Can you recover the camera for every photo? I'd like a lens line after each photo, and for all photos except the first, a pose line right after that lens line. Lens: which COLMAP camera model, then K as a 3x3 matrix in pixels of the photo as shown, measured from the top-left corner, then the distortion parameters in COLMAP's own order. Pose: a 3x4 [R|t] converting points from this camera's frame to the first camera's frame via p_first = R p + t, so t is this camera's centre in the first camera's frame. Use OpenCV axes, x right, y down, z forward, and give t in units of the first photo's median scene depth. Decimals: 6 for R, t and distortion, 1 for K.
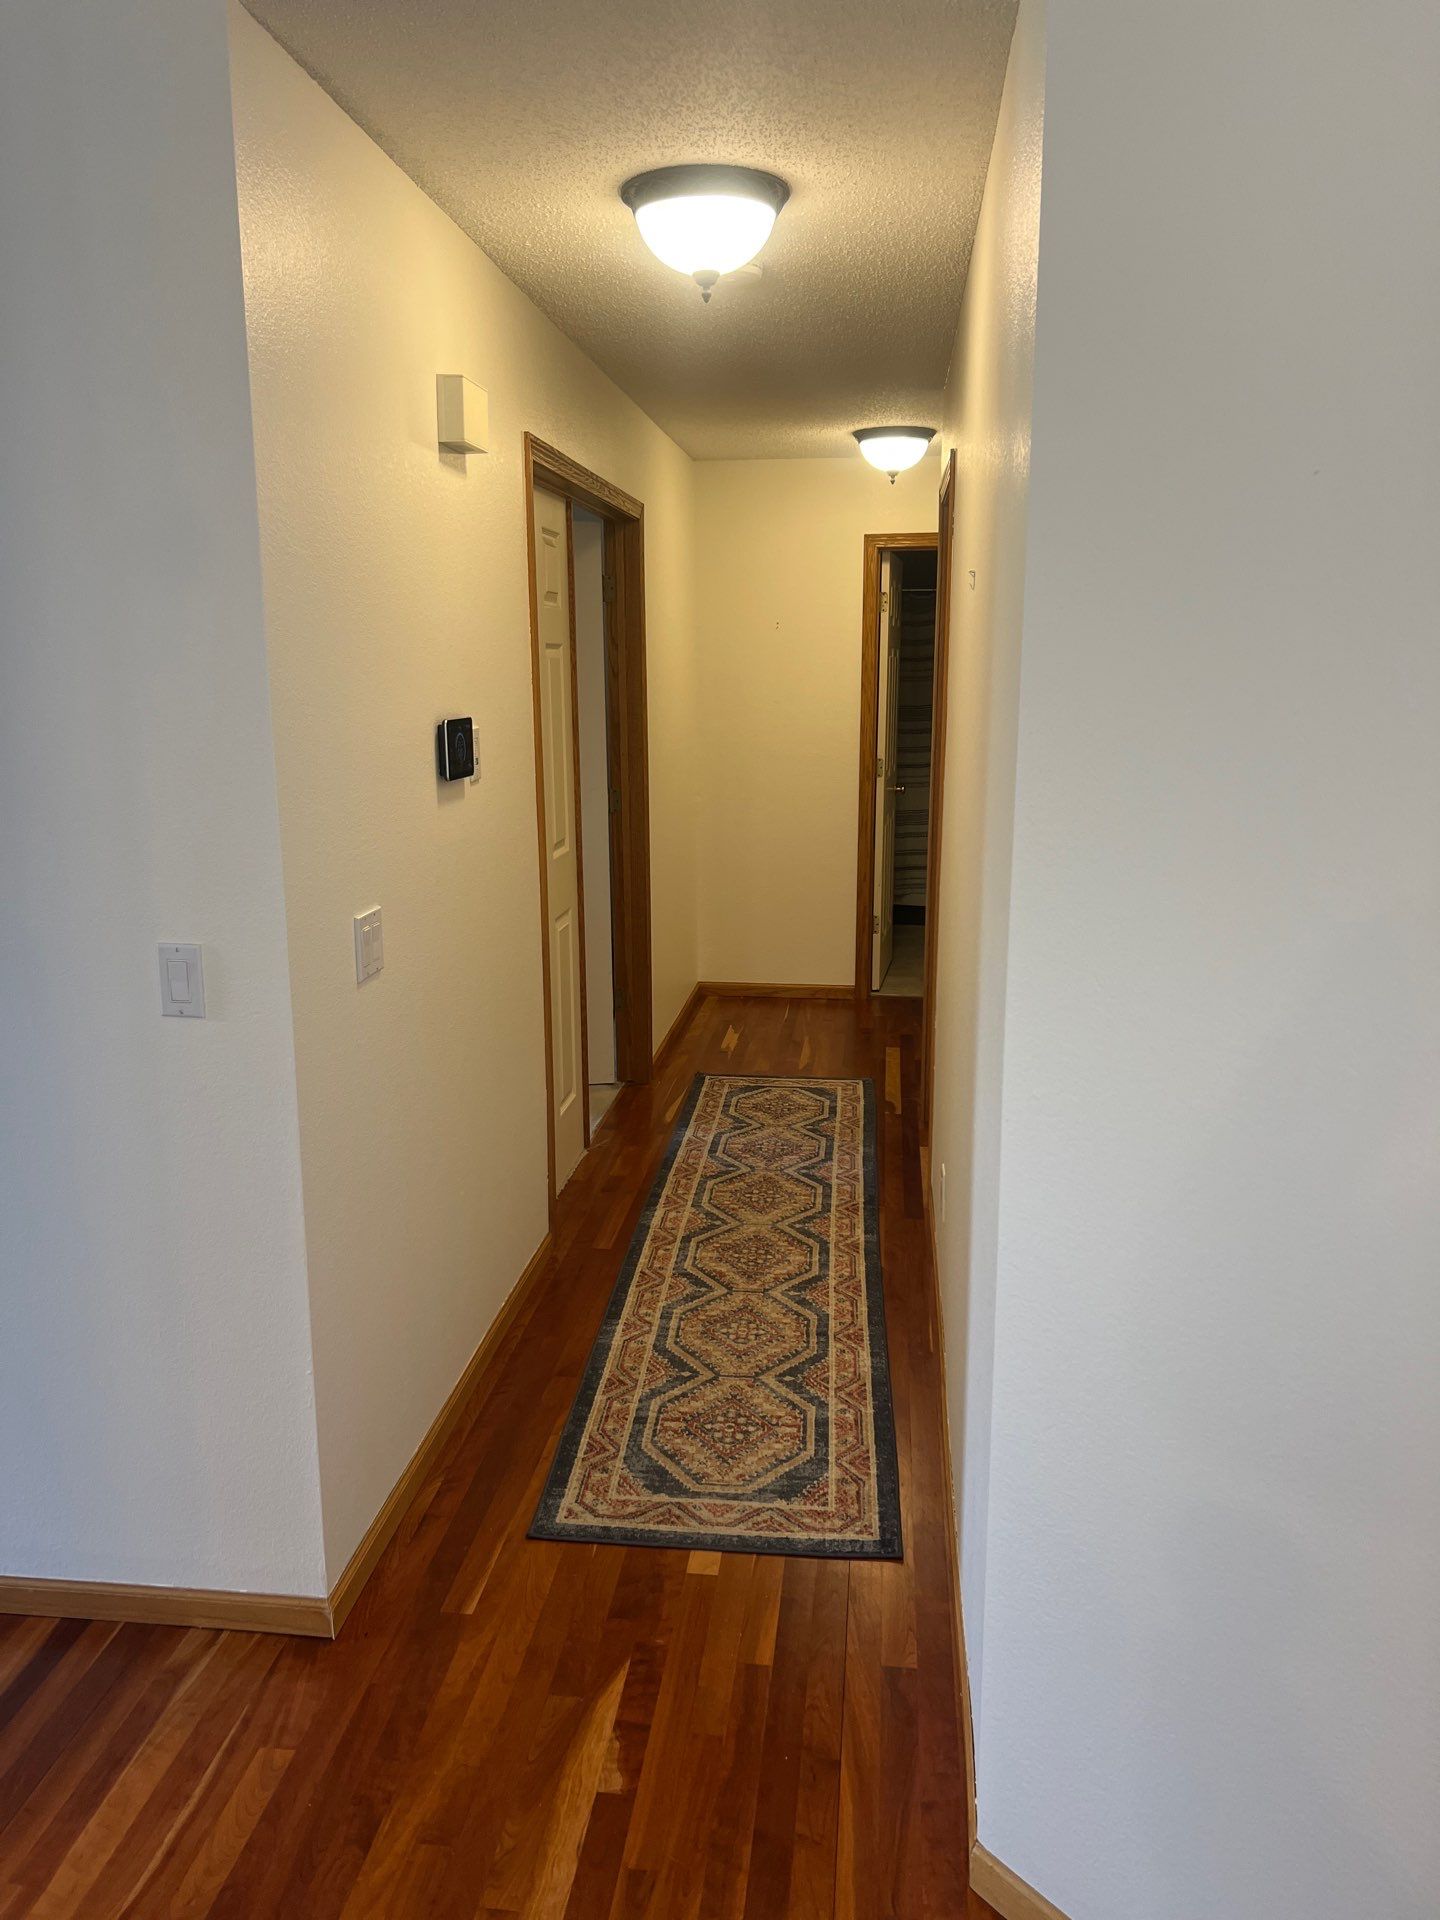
lens RADIAL K [[1479.4, 0, 720.0], [0, 1479.4, 960.0], [0, 0, 1]] dist [0.019761, -0.001919]
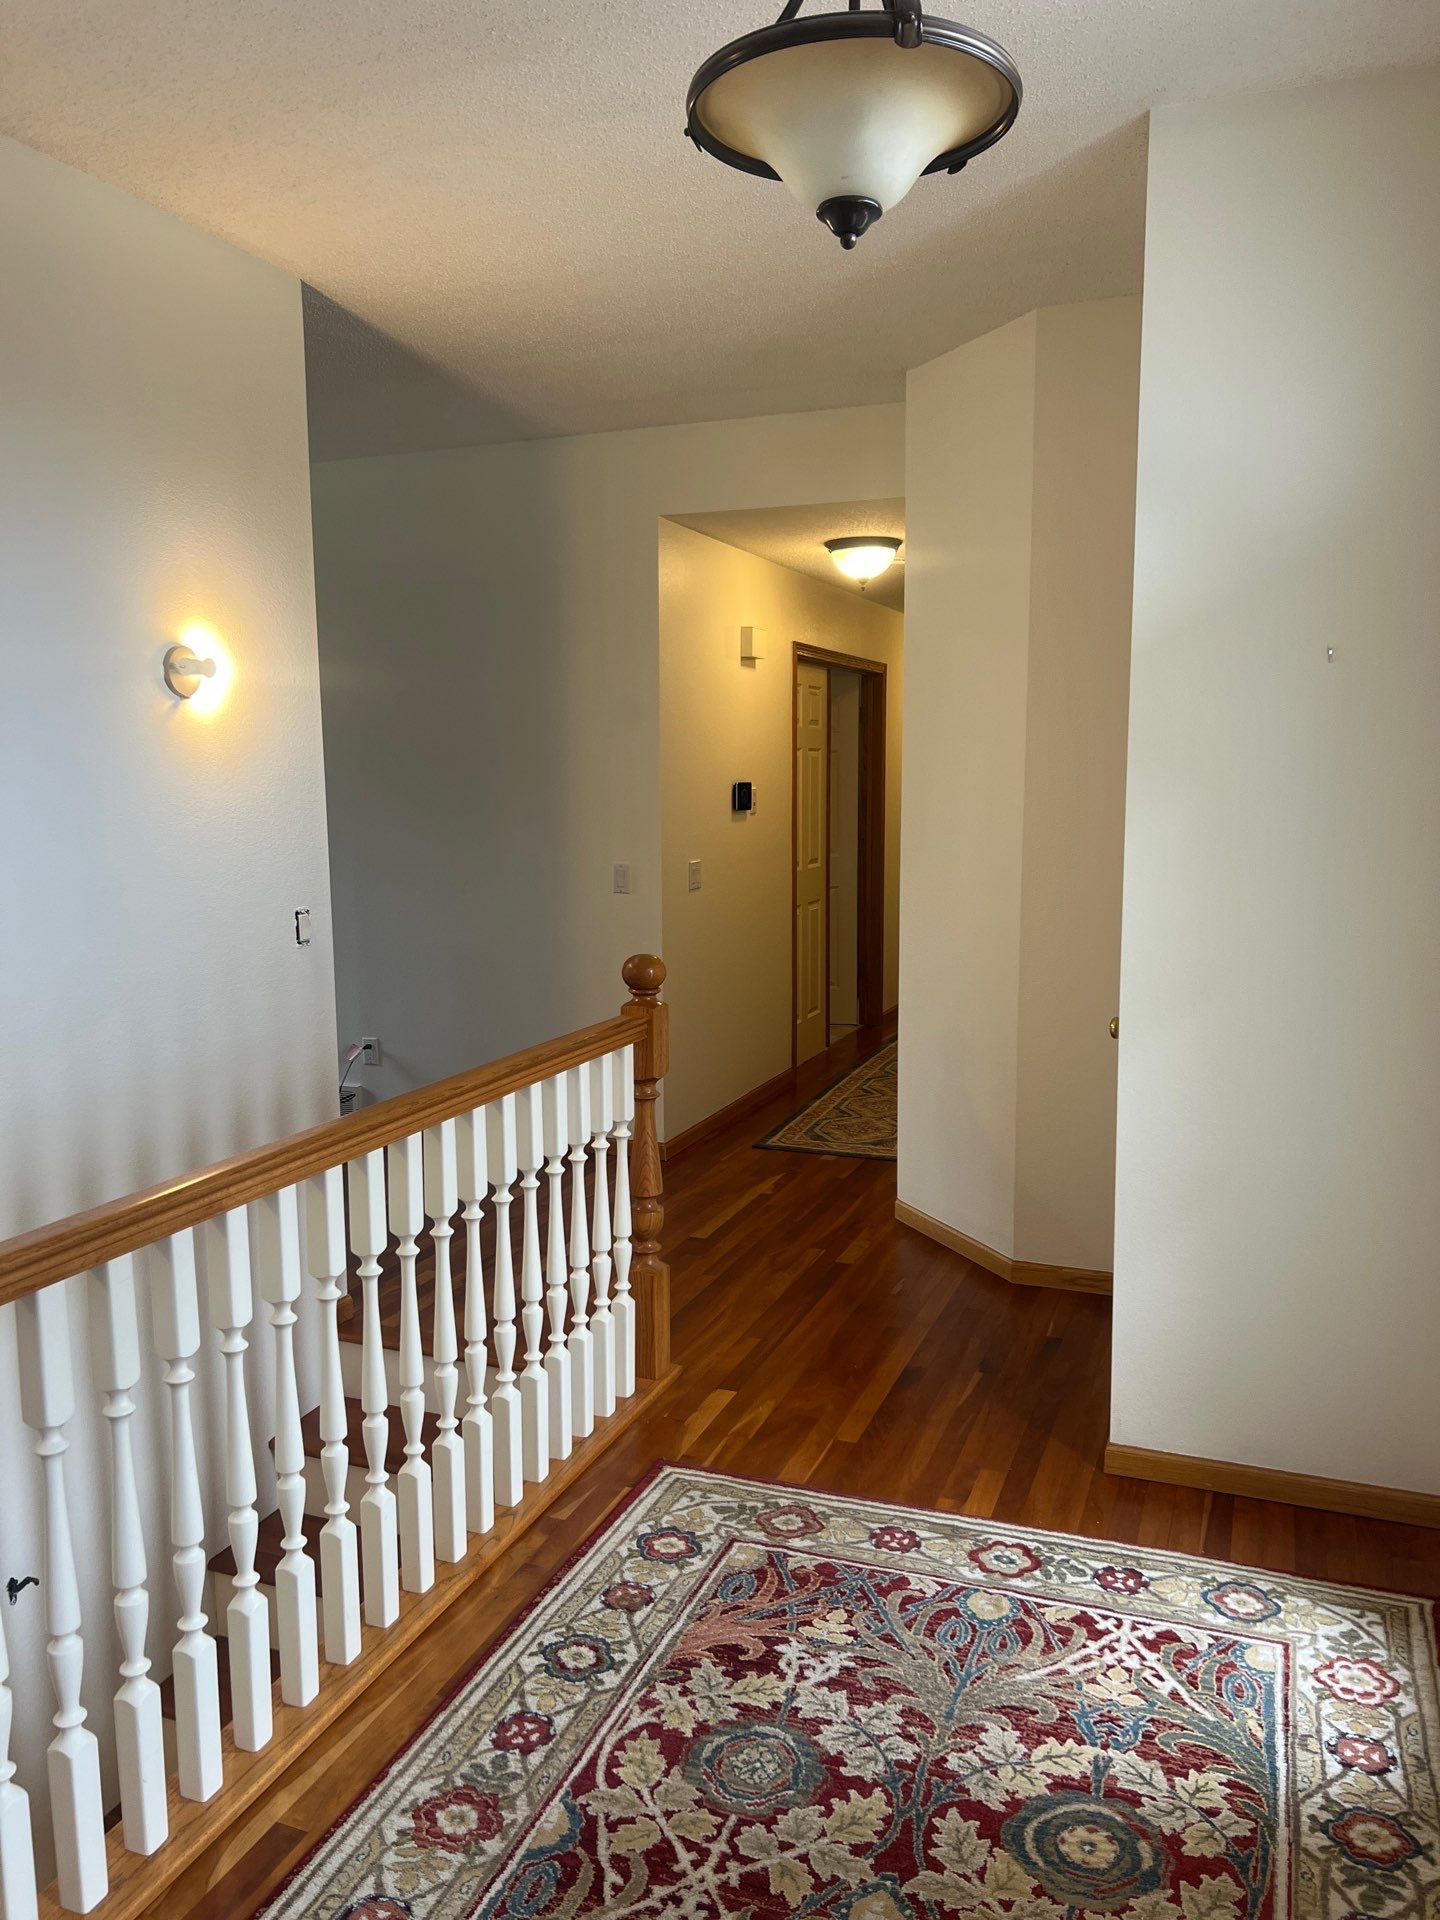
lens RADIAL K [[1479.4, 0, 720.0], [0, 1479.4, 960.0], [0, 0, 1]] dist [0.019761, -0.001919]
pose [[0.969129, 0.030493, -0.244663, 0.325203], [-0.047794, 0.996734, -0.065091, 0.236121], [0.241879, 0.074775, 0.967421, -1.071401]]
